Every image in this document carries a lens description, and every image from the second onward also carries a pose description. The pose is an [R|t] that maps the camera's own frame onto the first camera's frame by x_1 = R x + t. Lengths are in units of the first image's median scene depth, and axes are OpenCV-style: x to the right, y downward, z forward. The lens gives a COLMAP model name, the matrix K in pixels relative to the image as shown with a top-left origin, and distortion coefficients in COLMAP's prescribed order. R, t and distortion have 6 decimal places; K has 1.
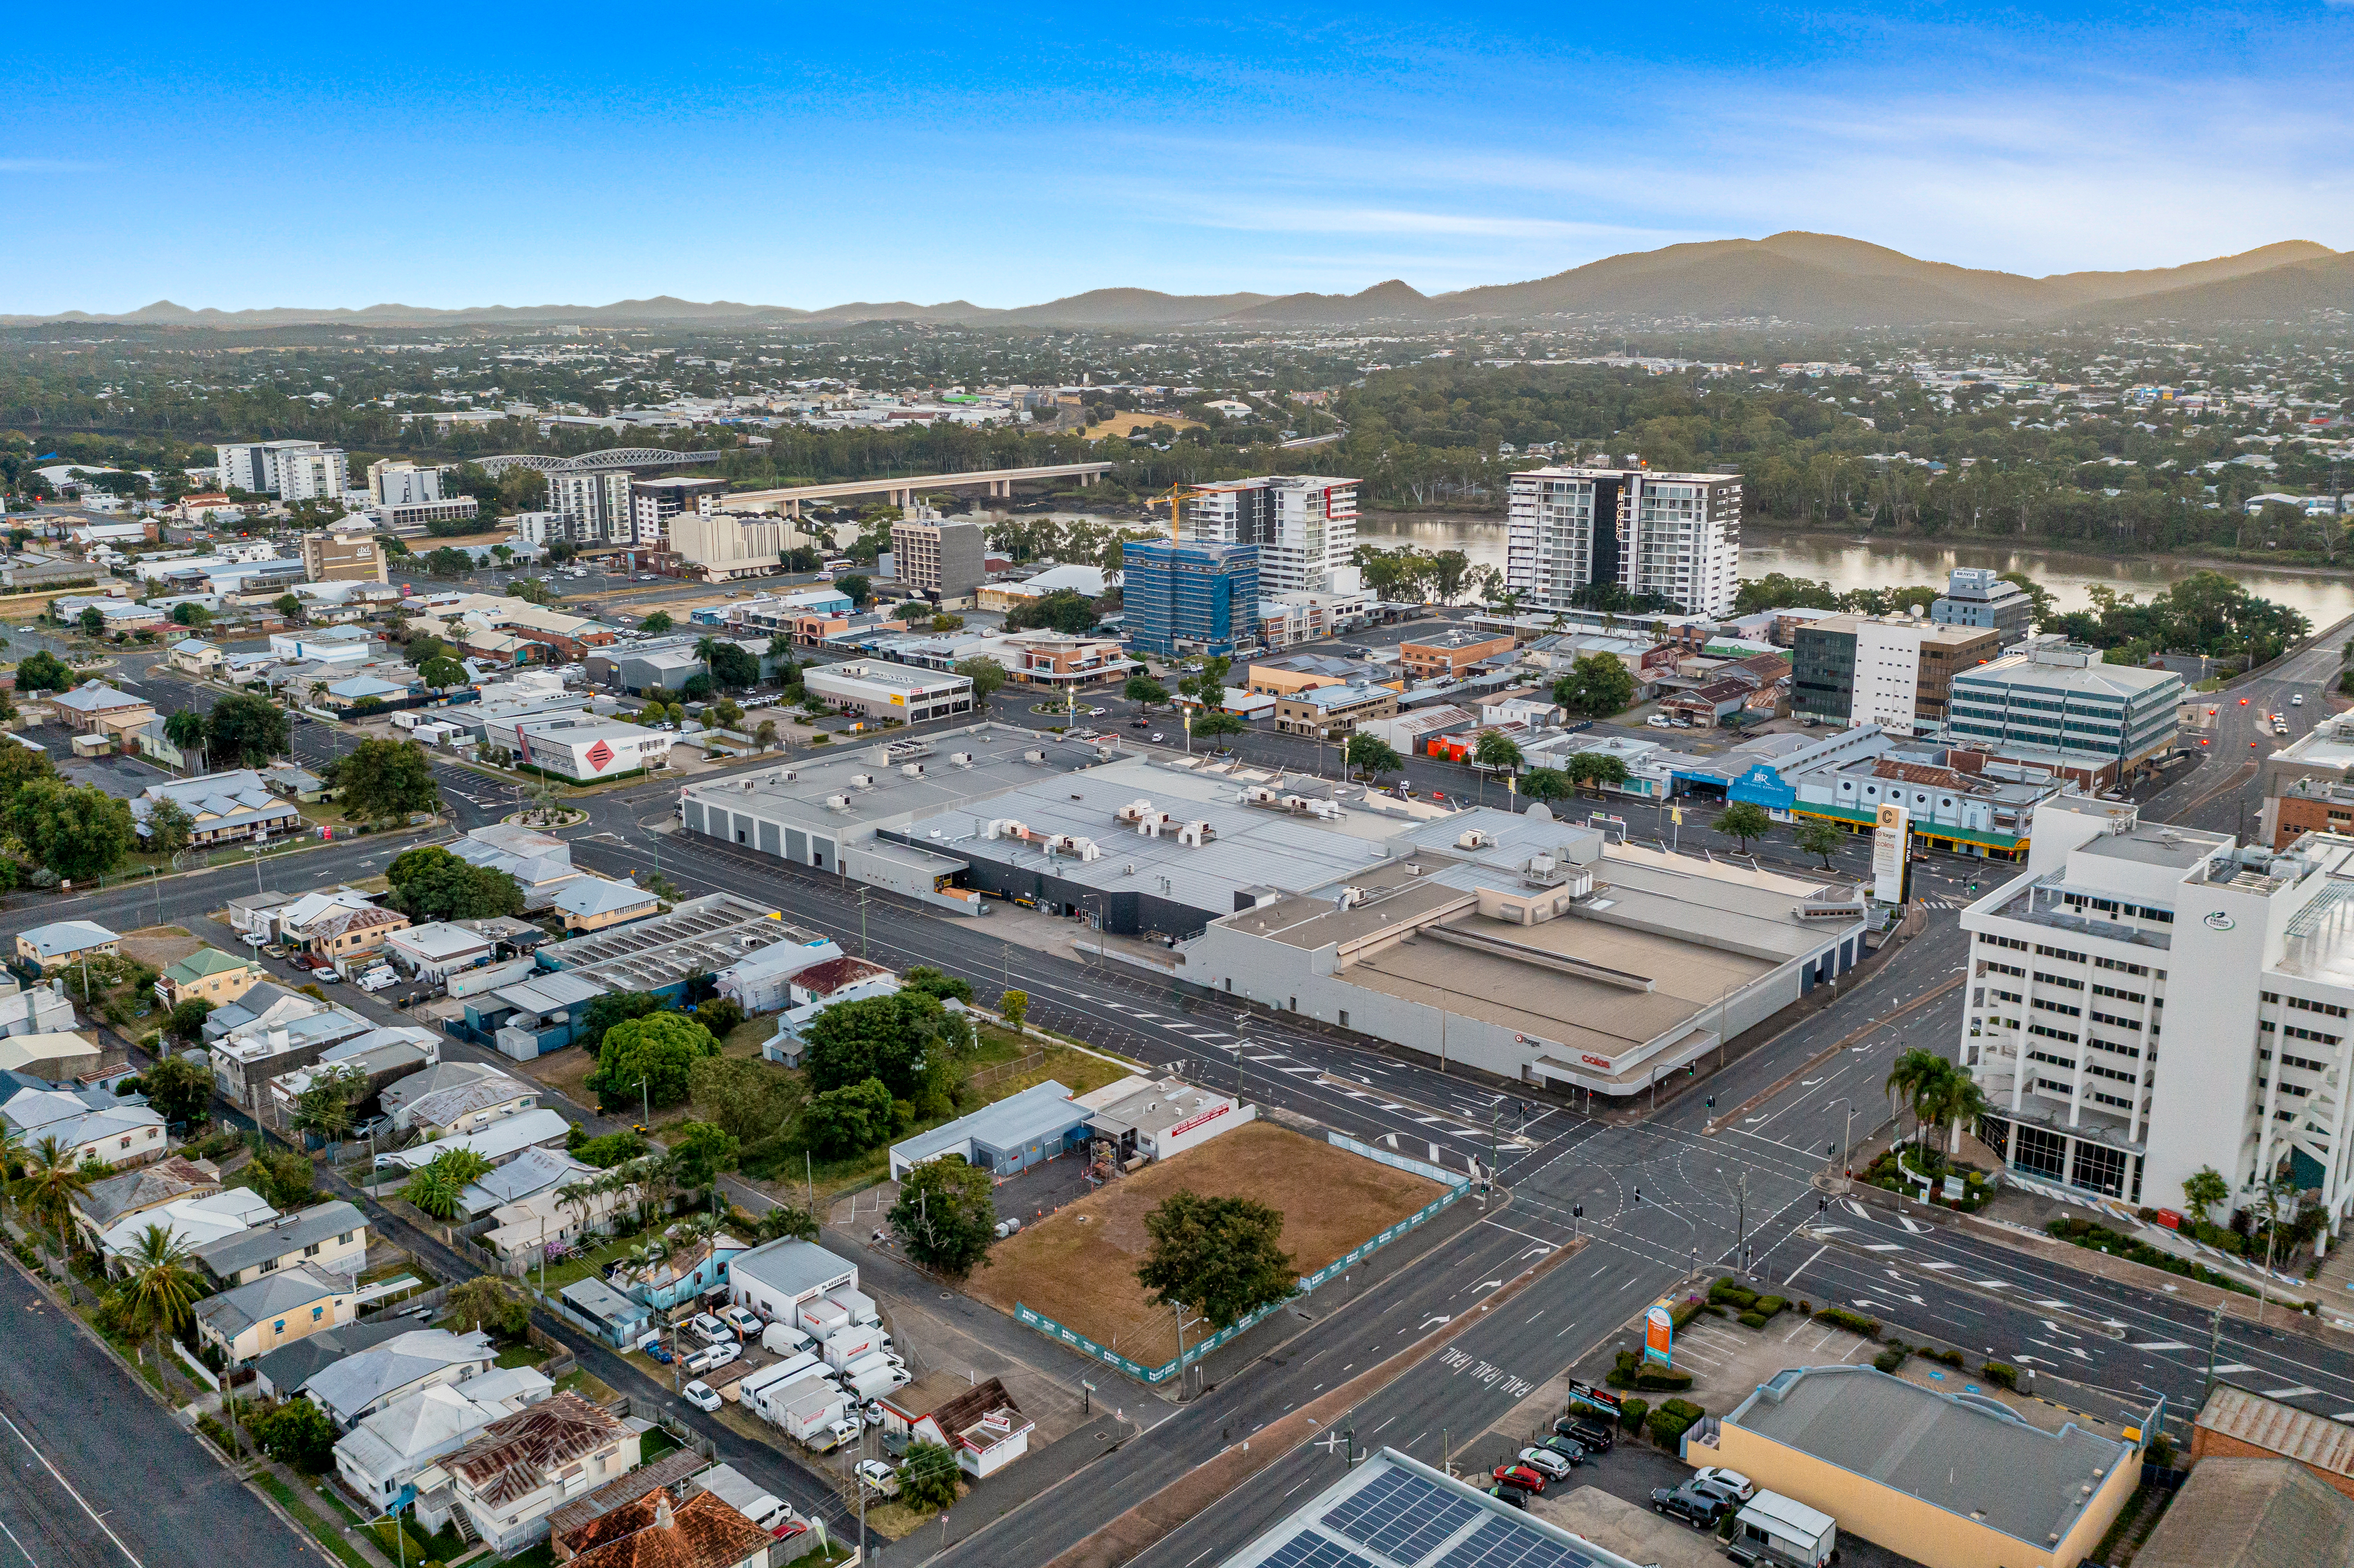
lens RADIAL K [[1912.8, 0, 1172.6], [0, 1912.8, 786.2], [0, 0, 1]] dist [-0.002905, 0.001851]
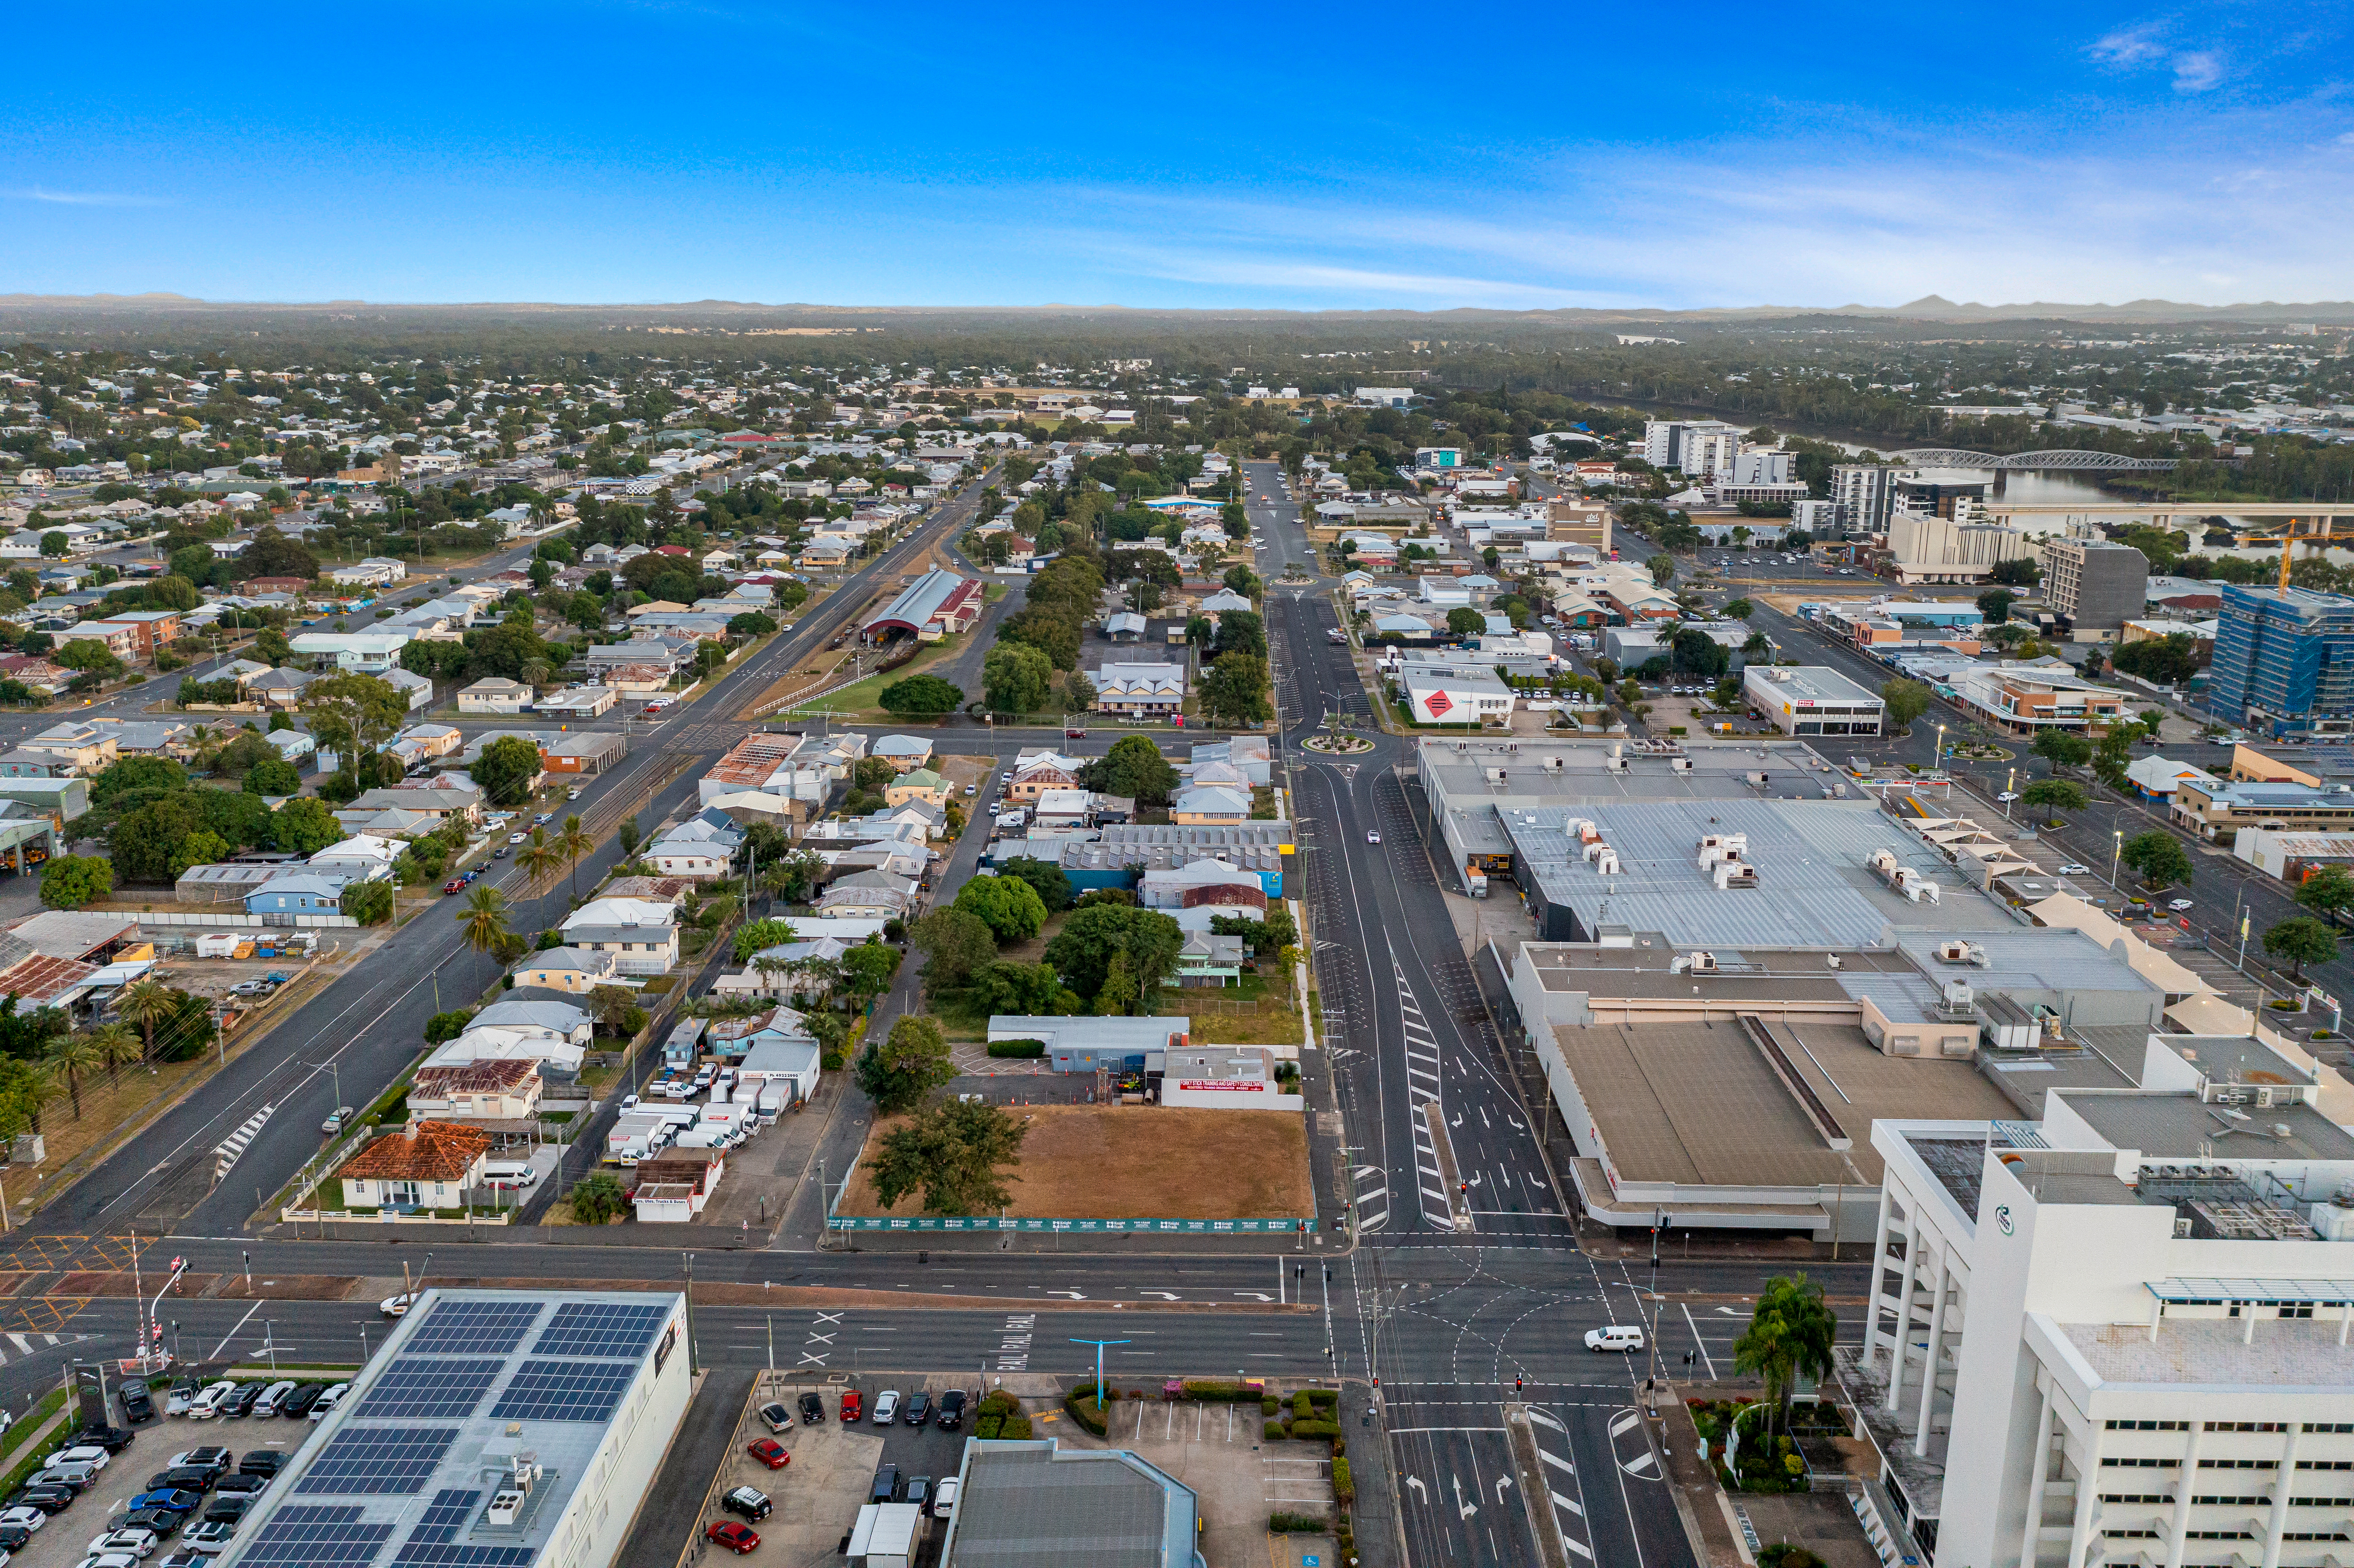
lens RADIAL K [[1856.7, 0, 1177.0], [0, 1856.7, 784.0], [0, 0, 1]] dist [-0.007280, 0.003724]
pose [[0.657202, 0.196161, -0.727740, 0.403801], [-0.189902, 0.977485, 0.091984, -0.041968], [0.729399, 0.077747, 0.679656, 0.168099]]
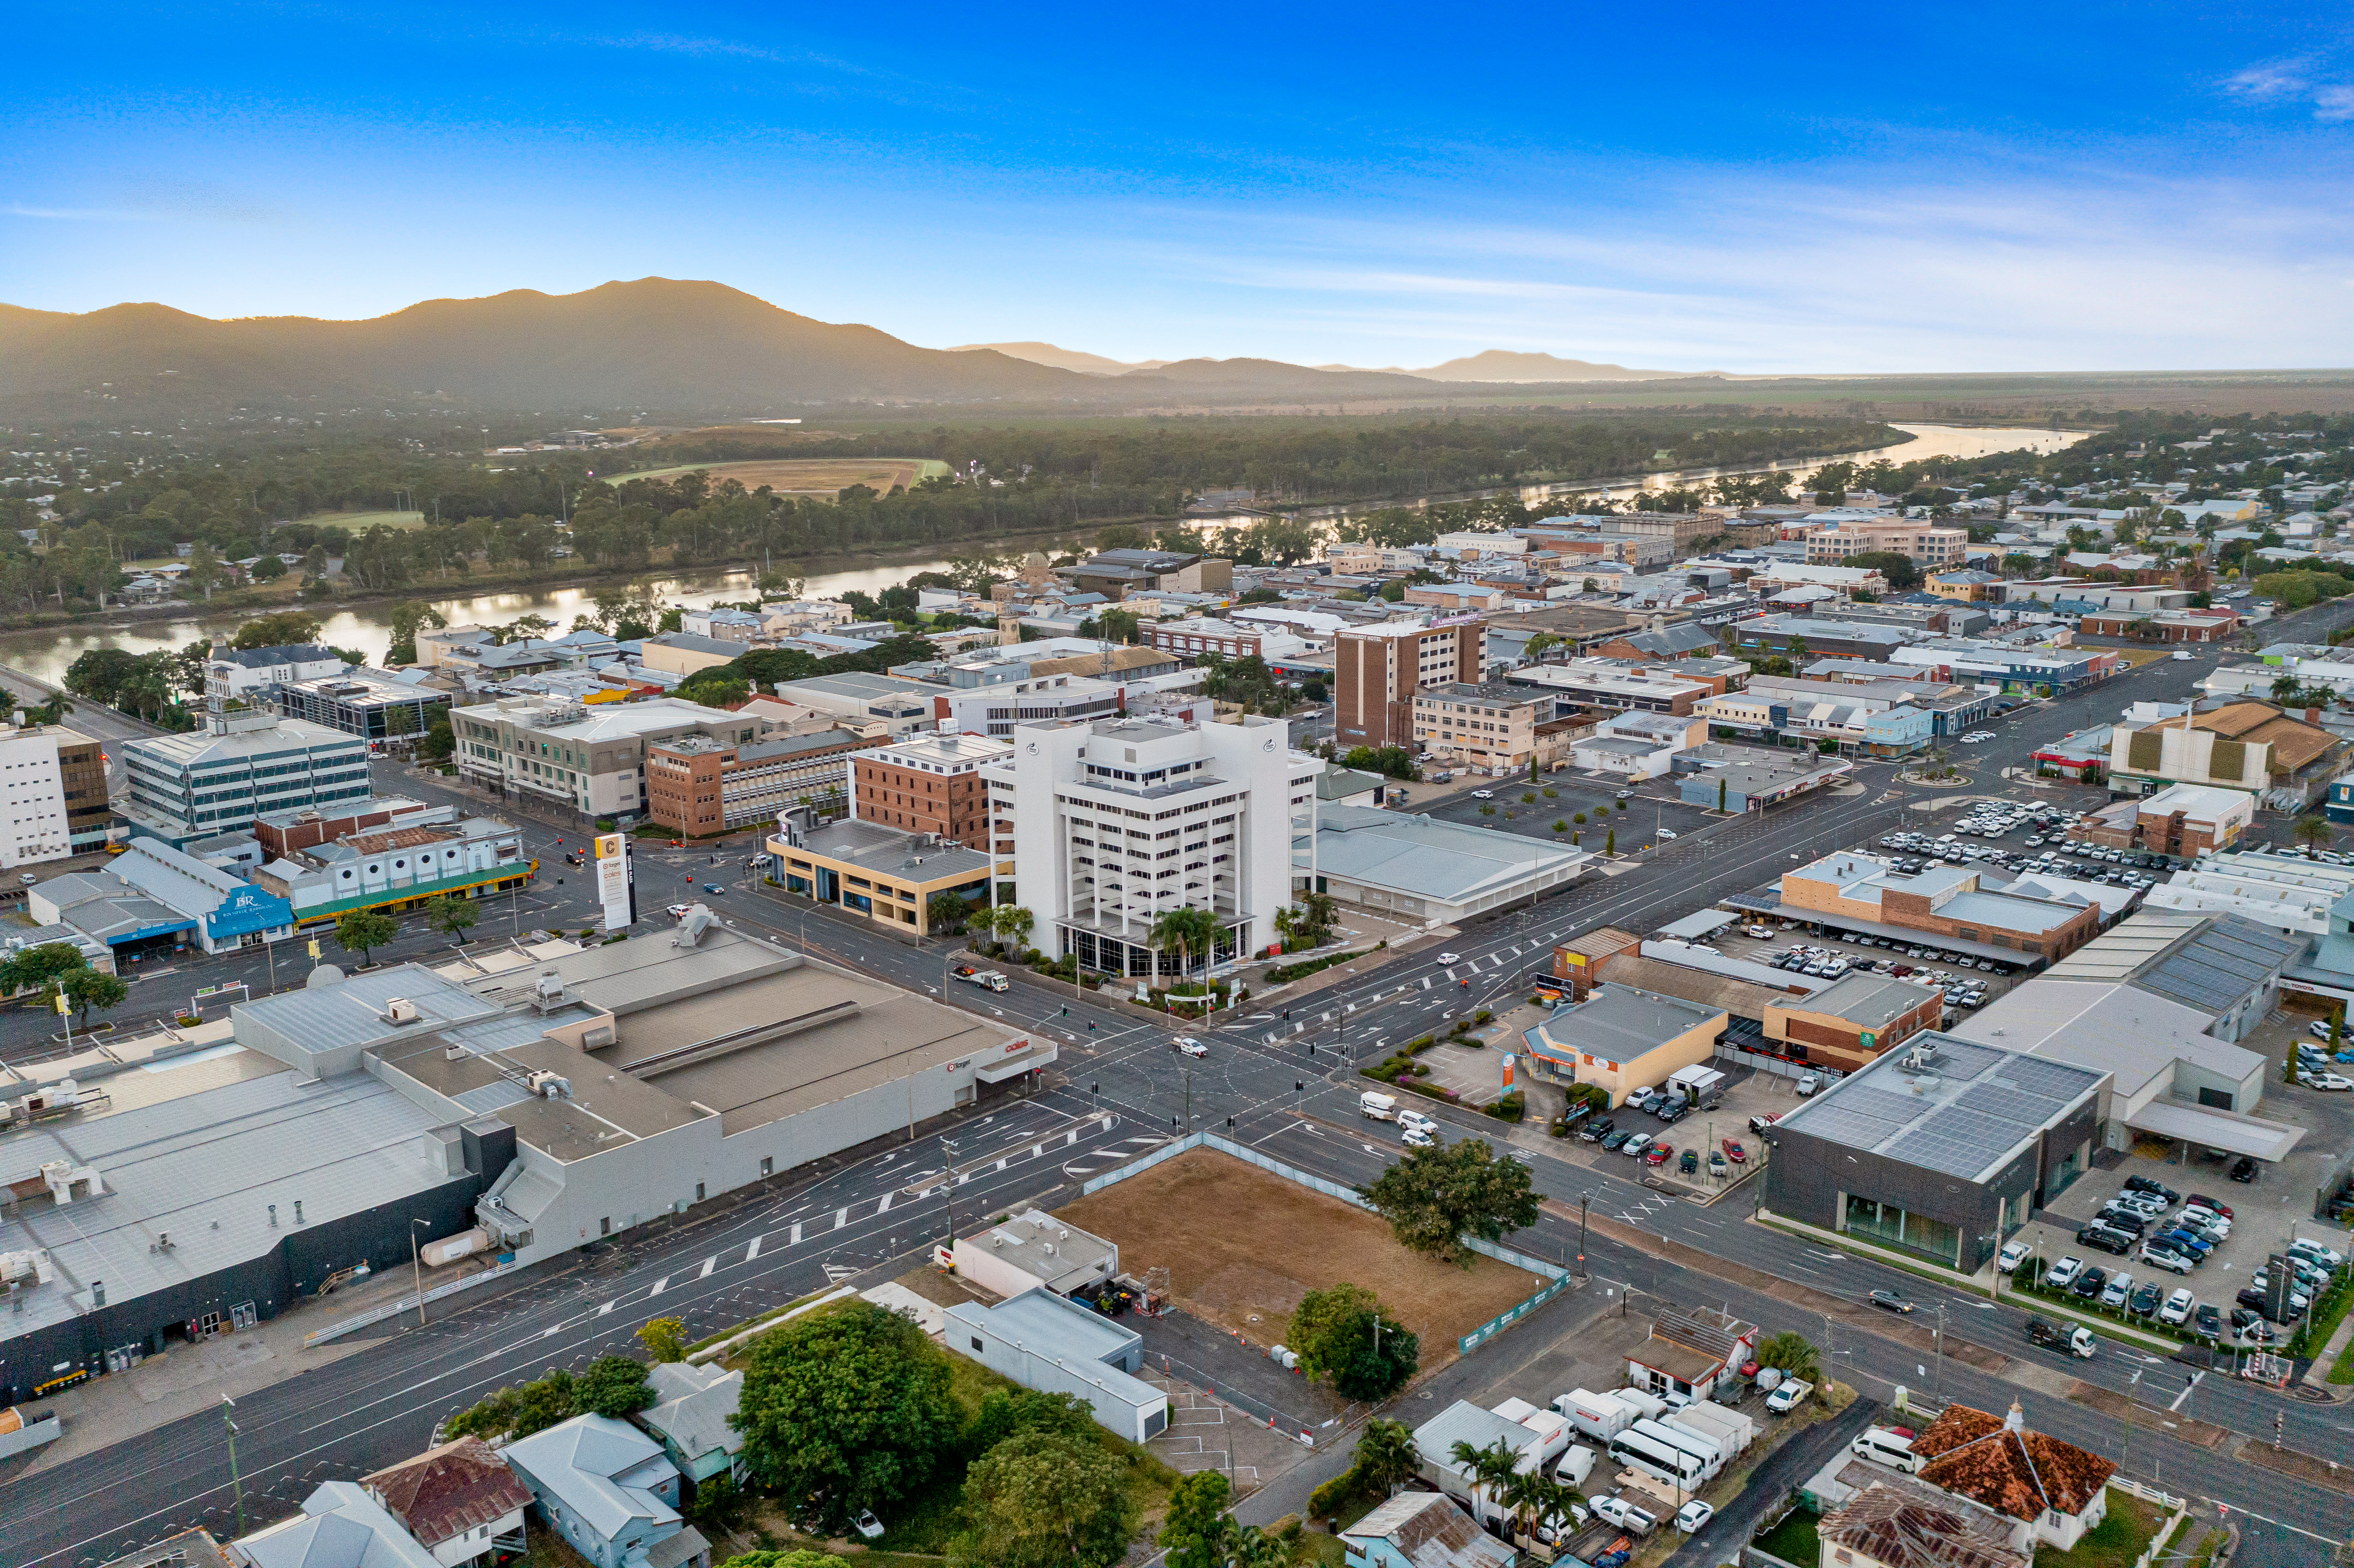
lens RADIAL K [[1859.7, 0, 1177.0], [0, 1859.7, 784.0], [0, 0, 1]] dist [-0.005843, 0.004560]
pose [[0.032720, -0.213109, 0.976480, -0.460696], [0.253256, 0.946886, 0.198164, -0.107904], [-0.966846, 0.240816, 0.084953, 0.479558]]
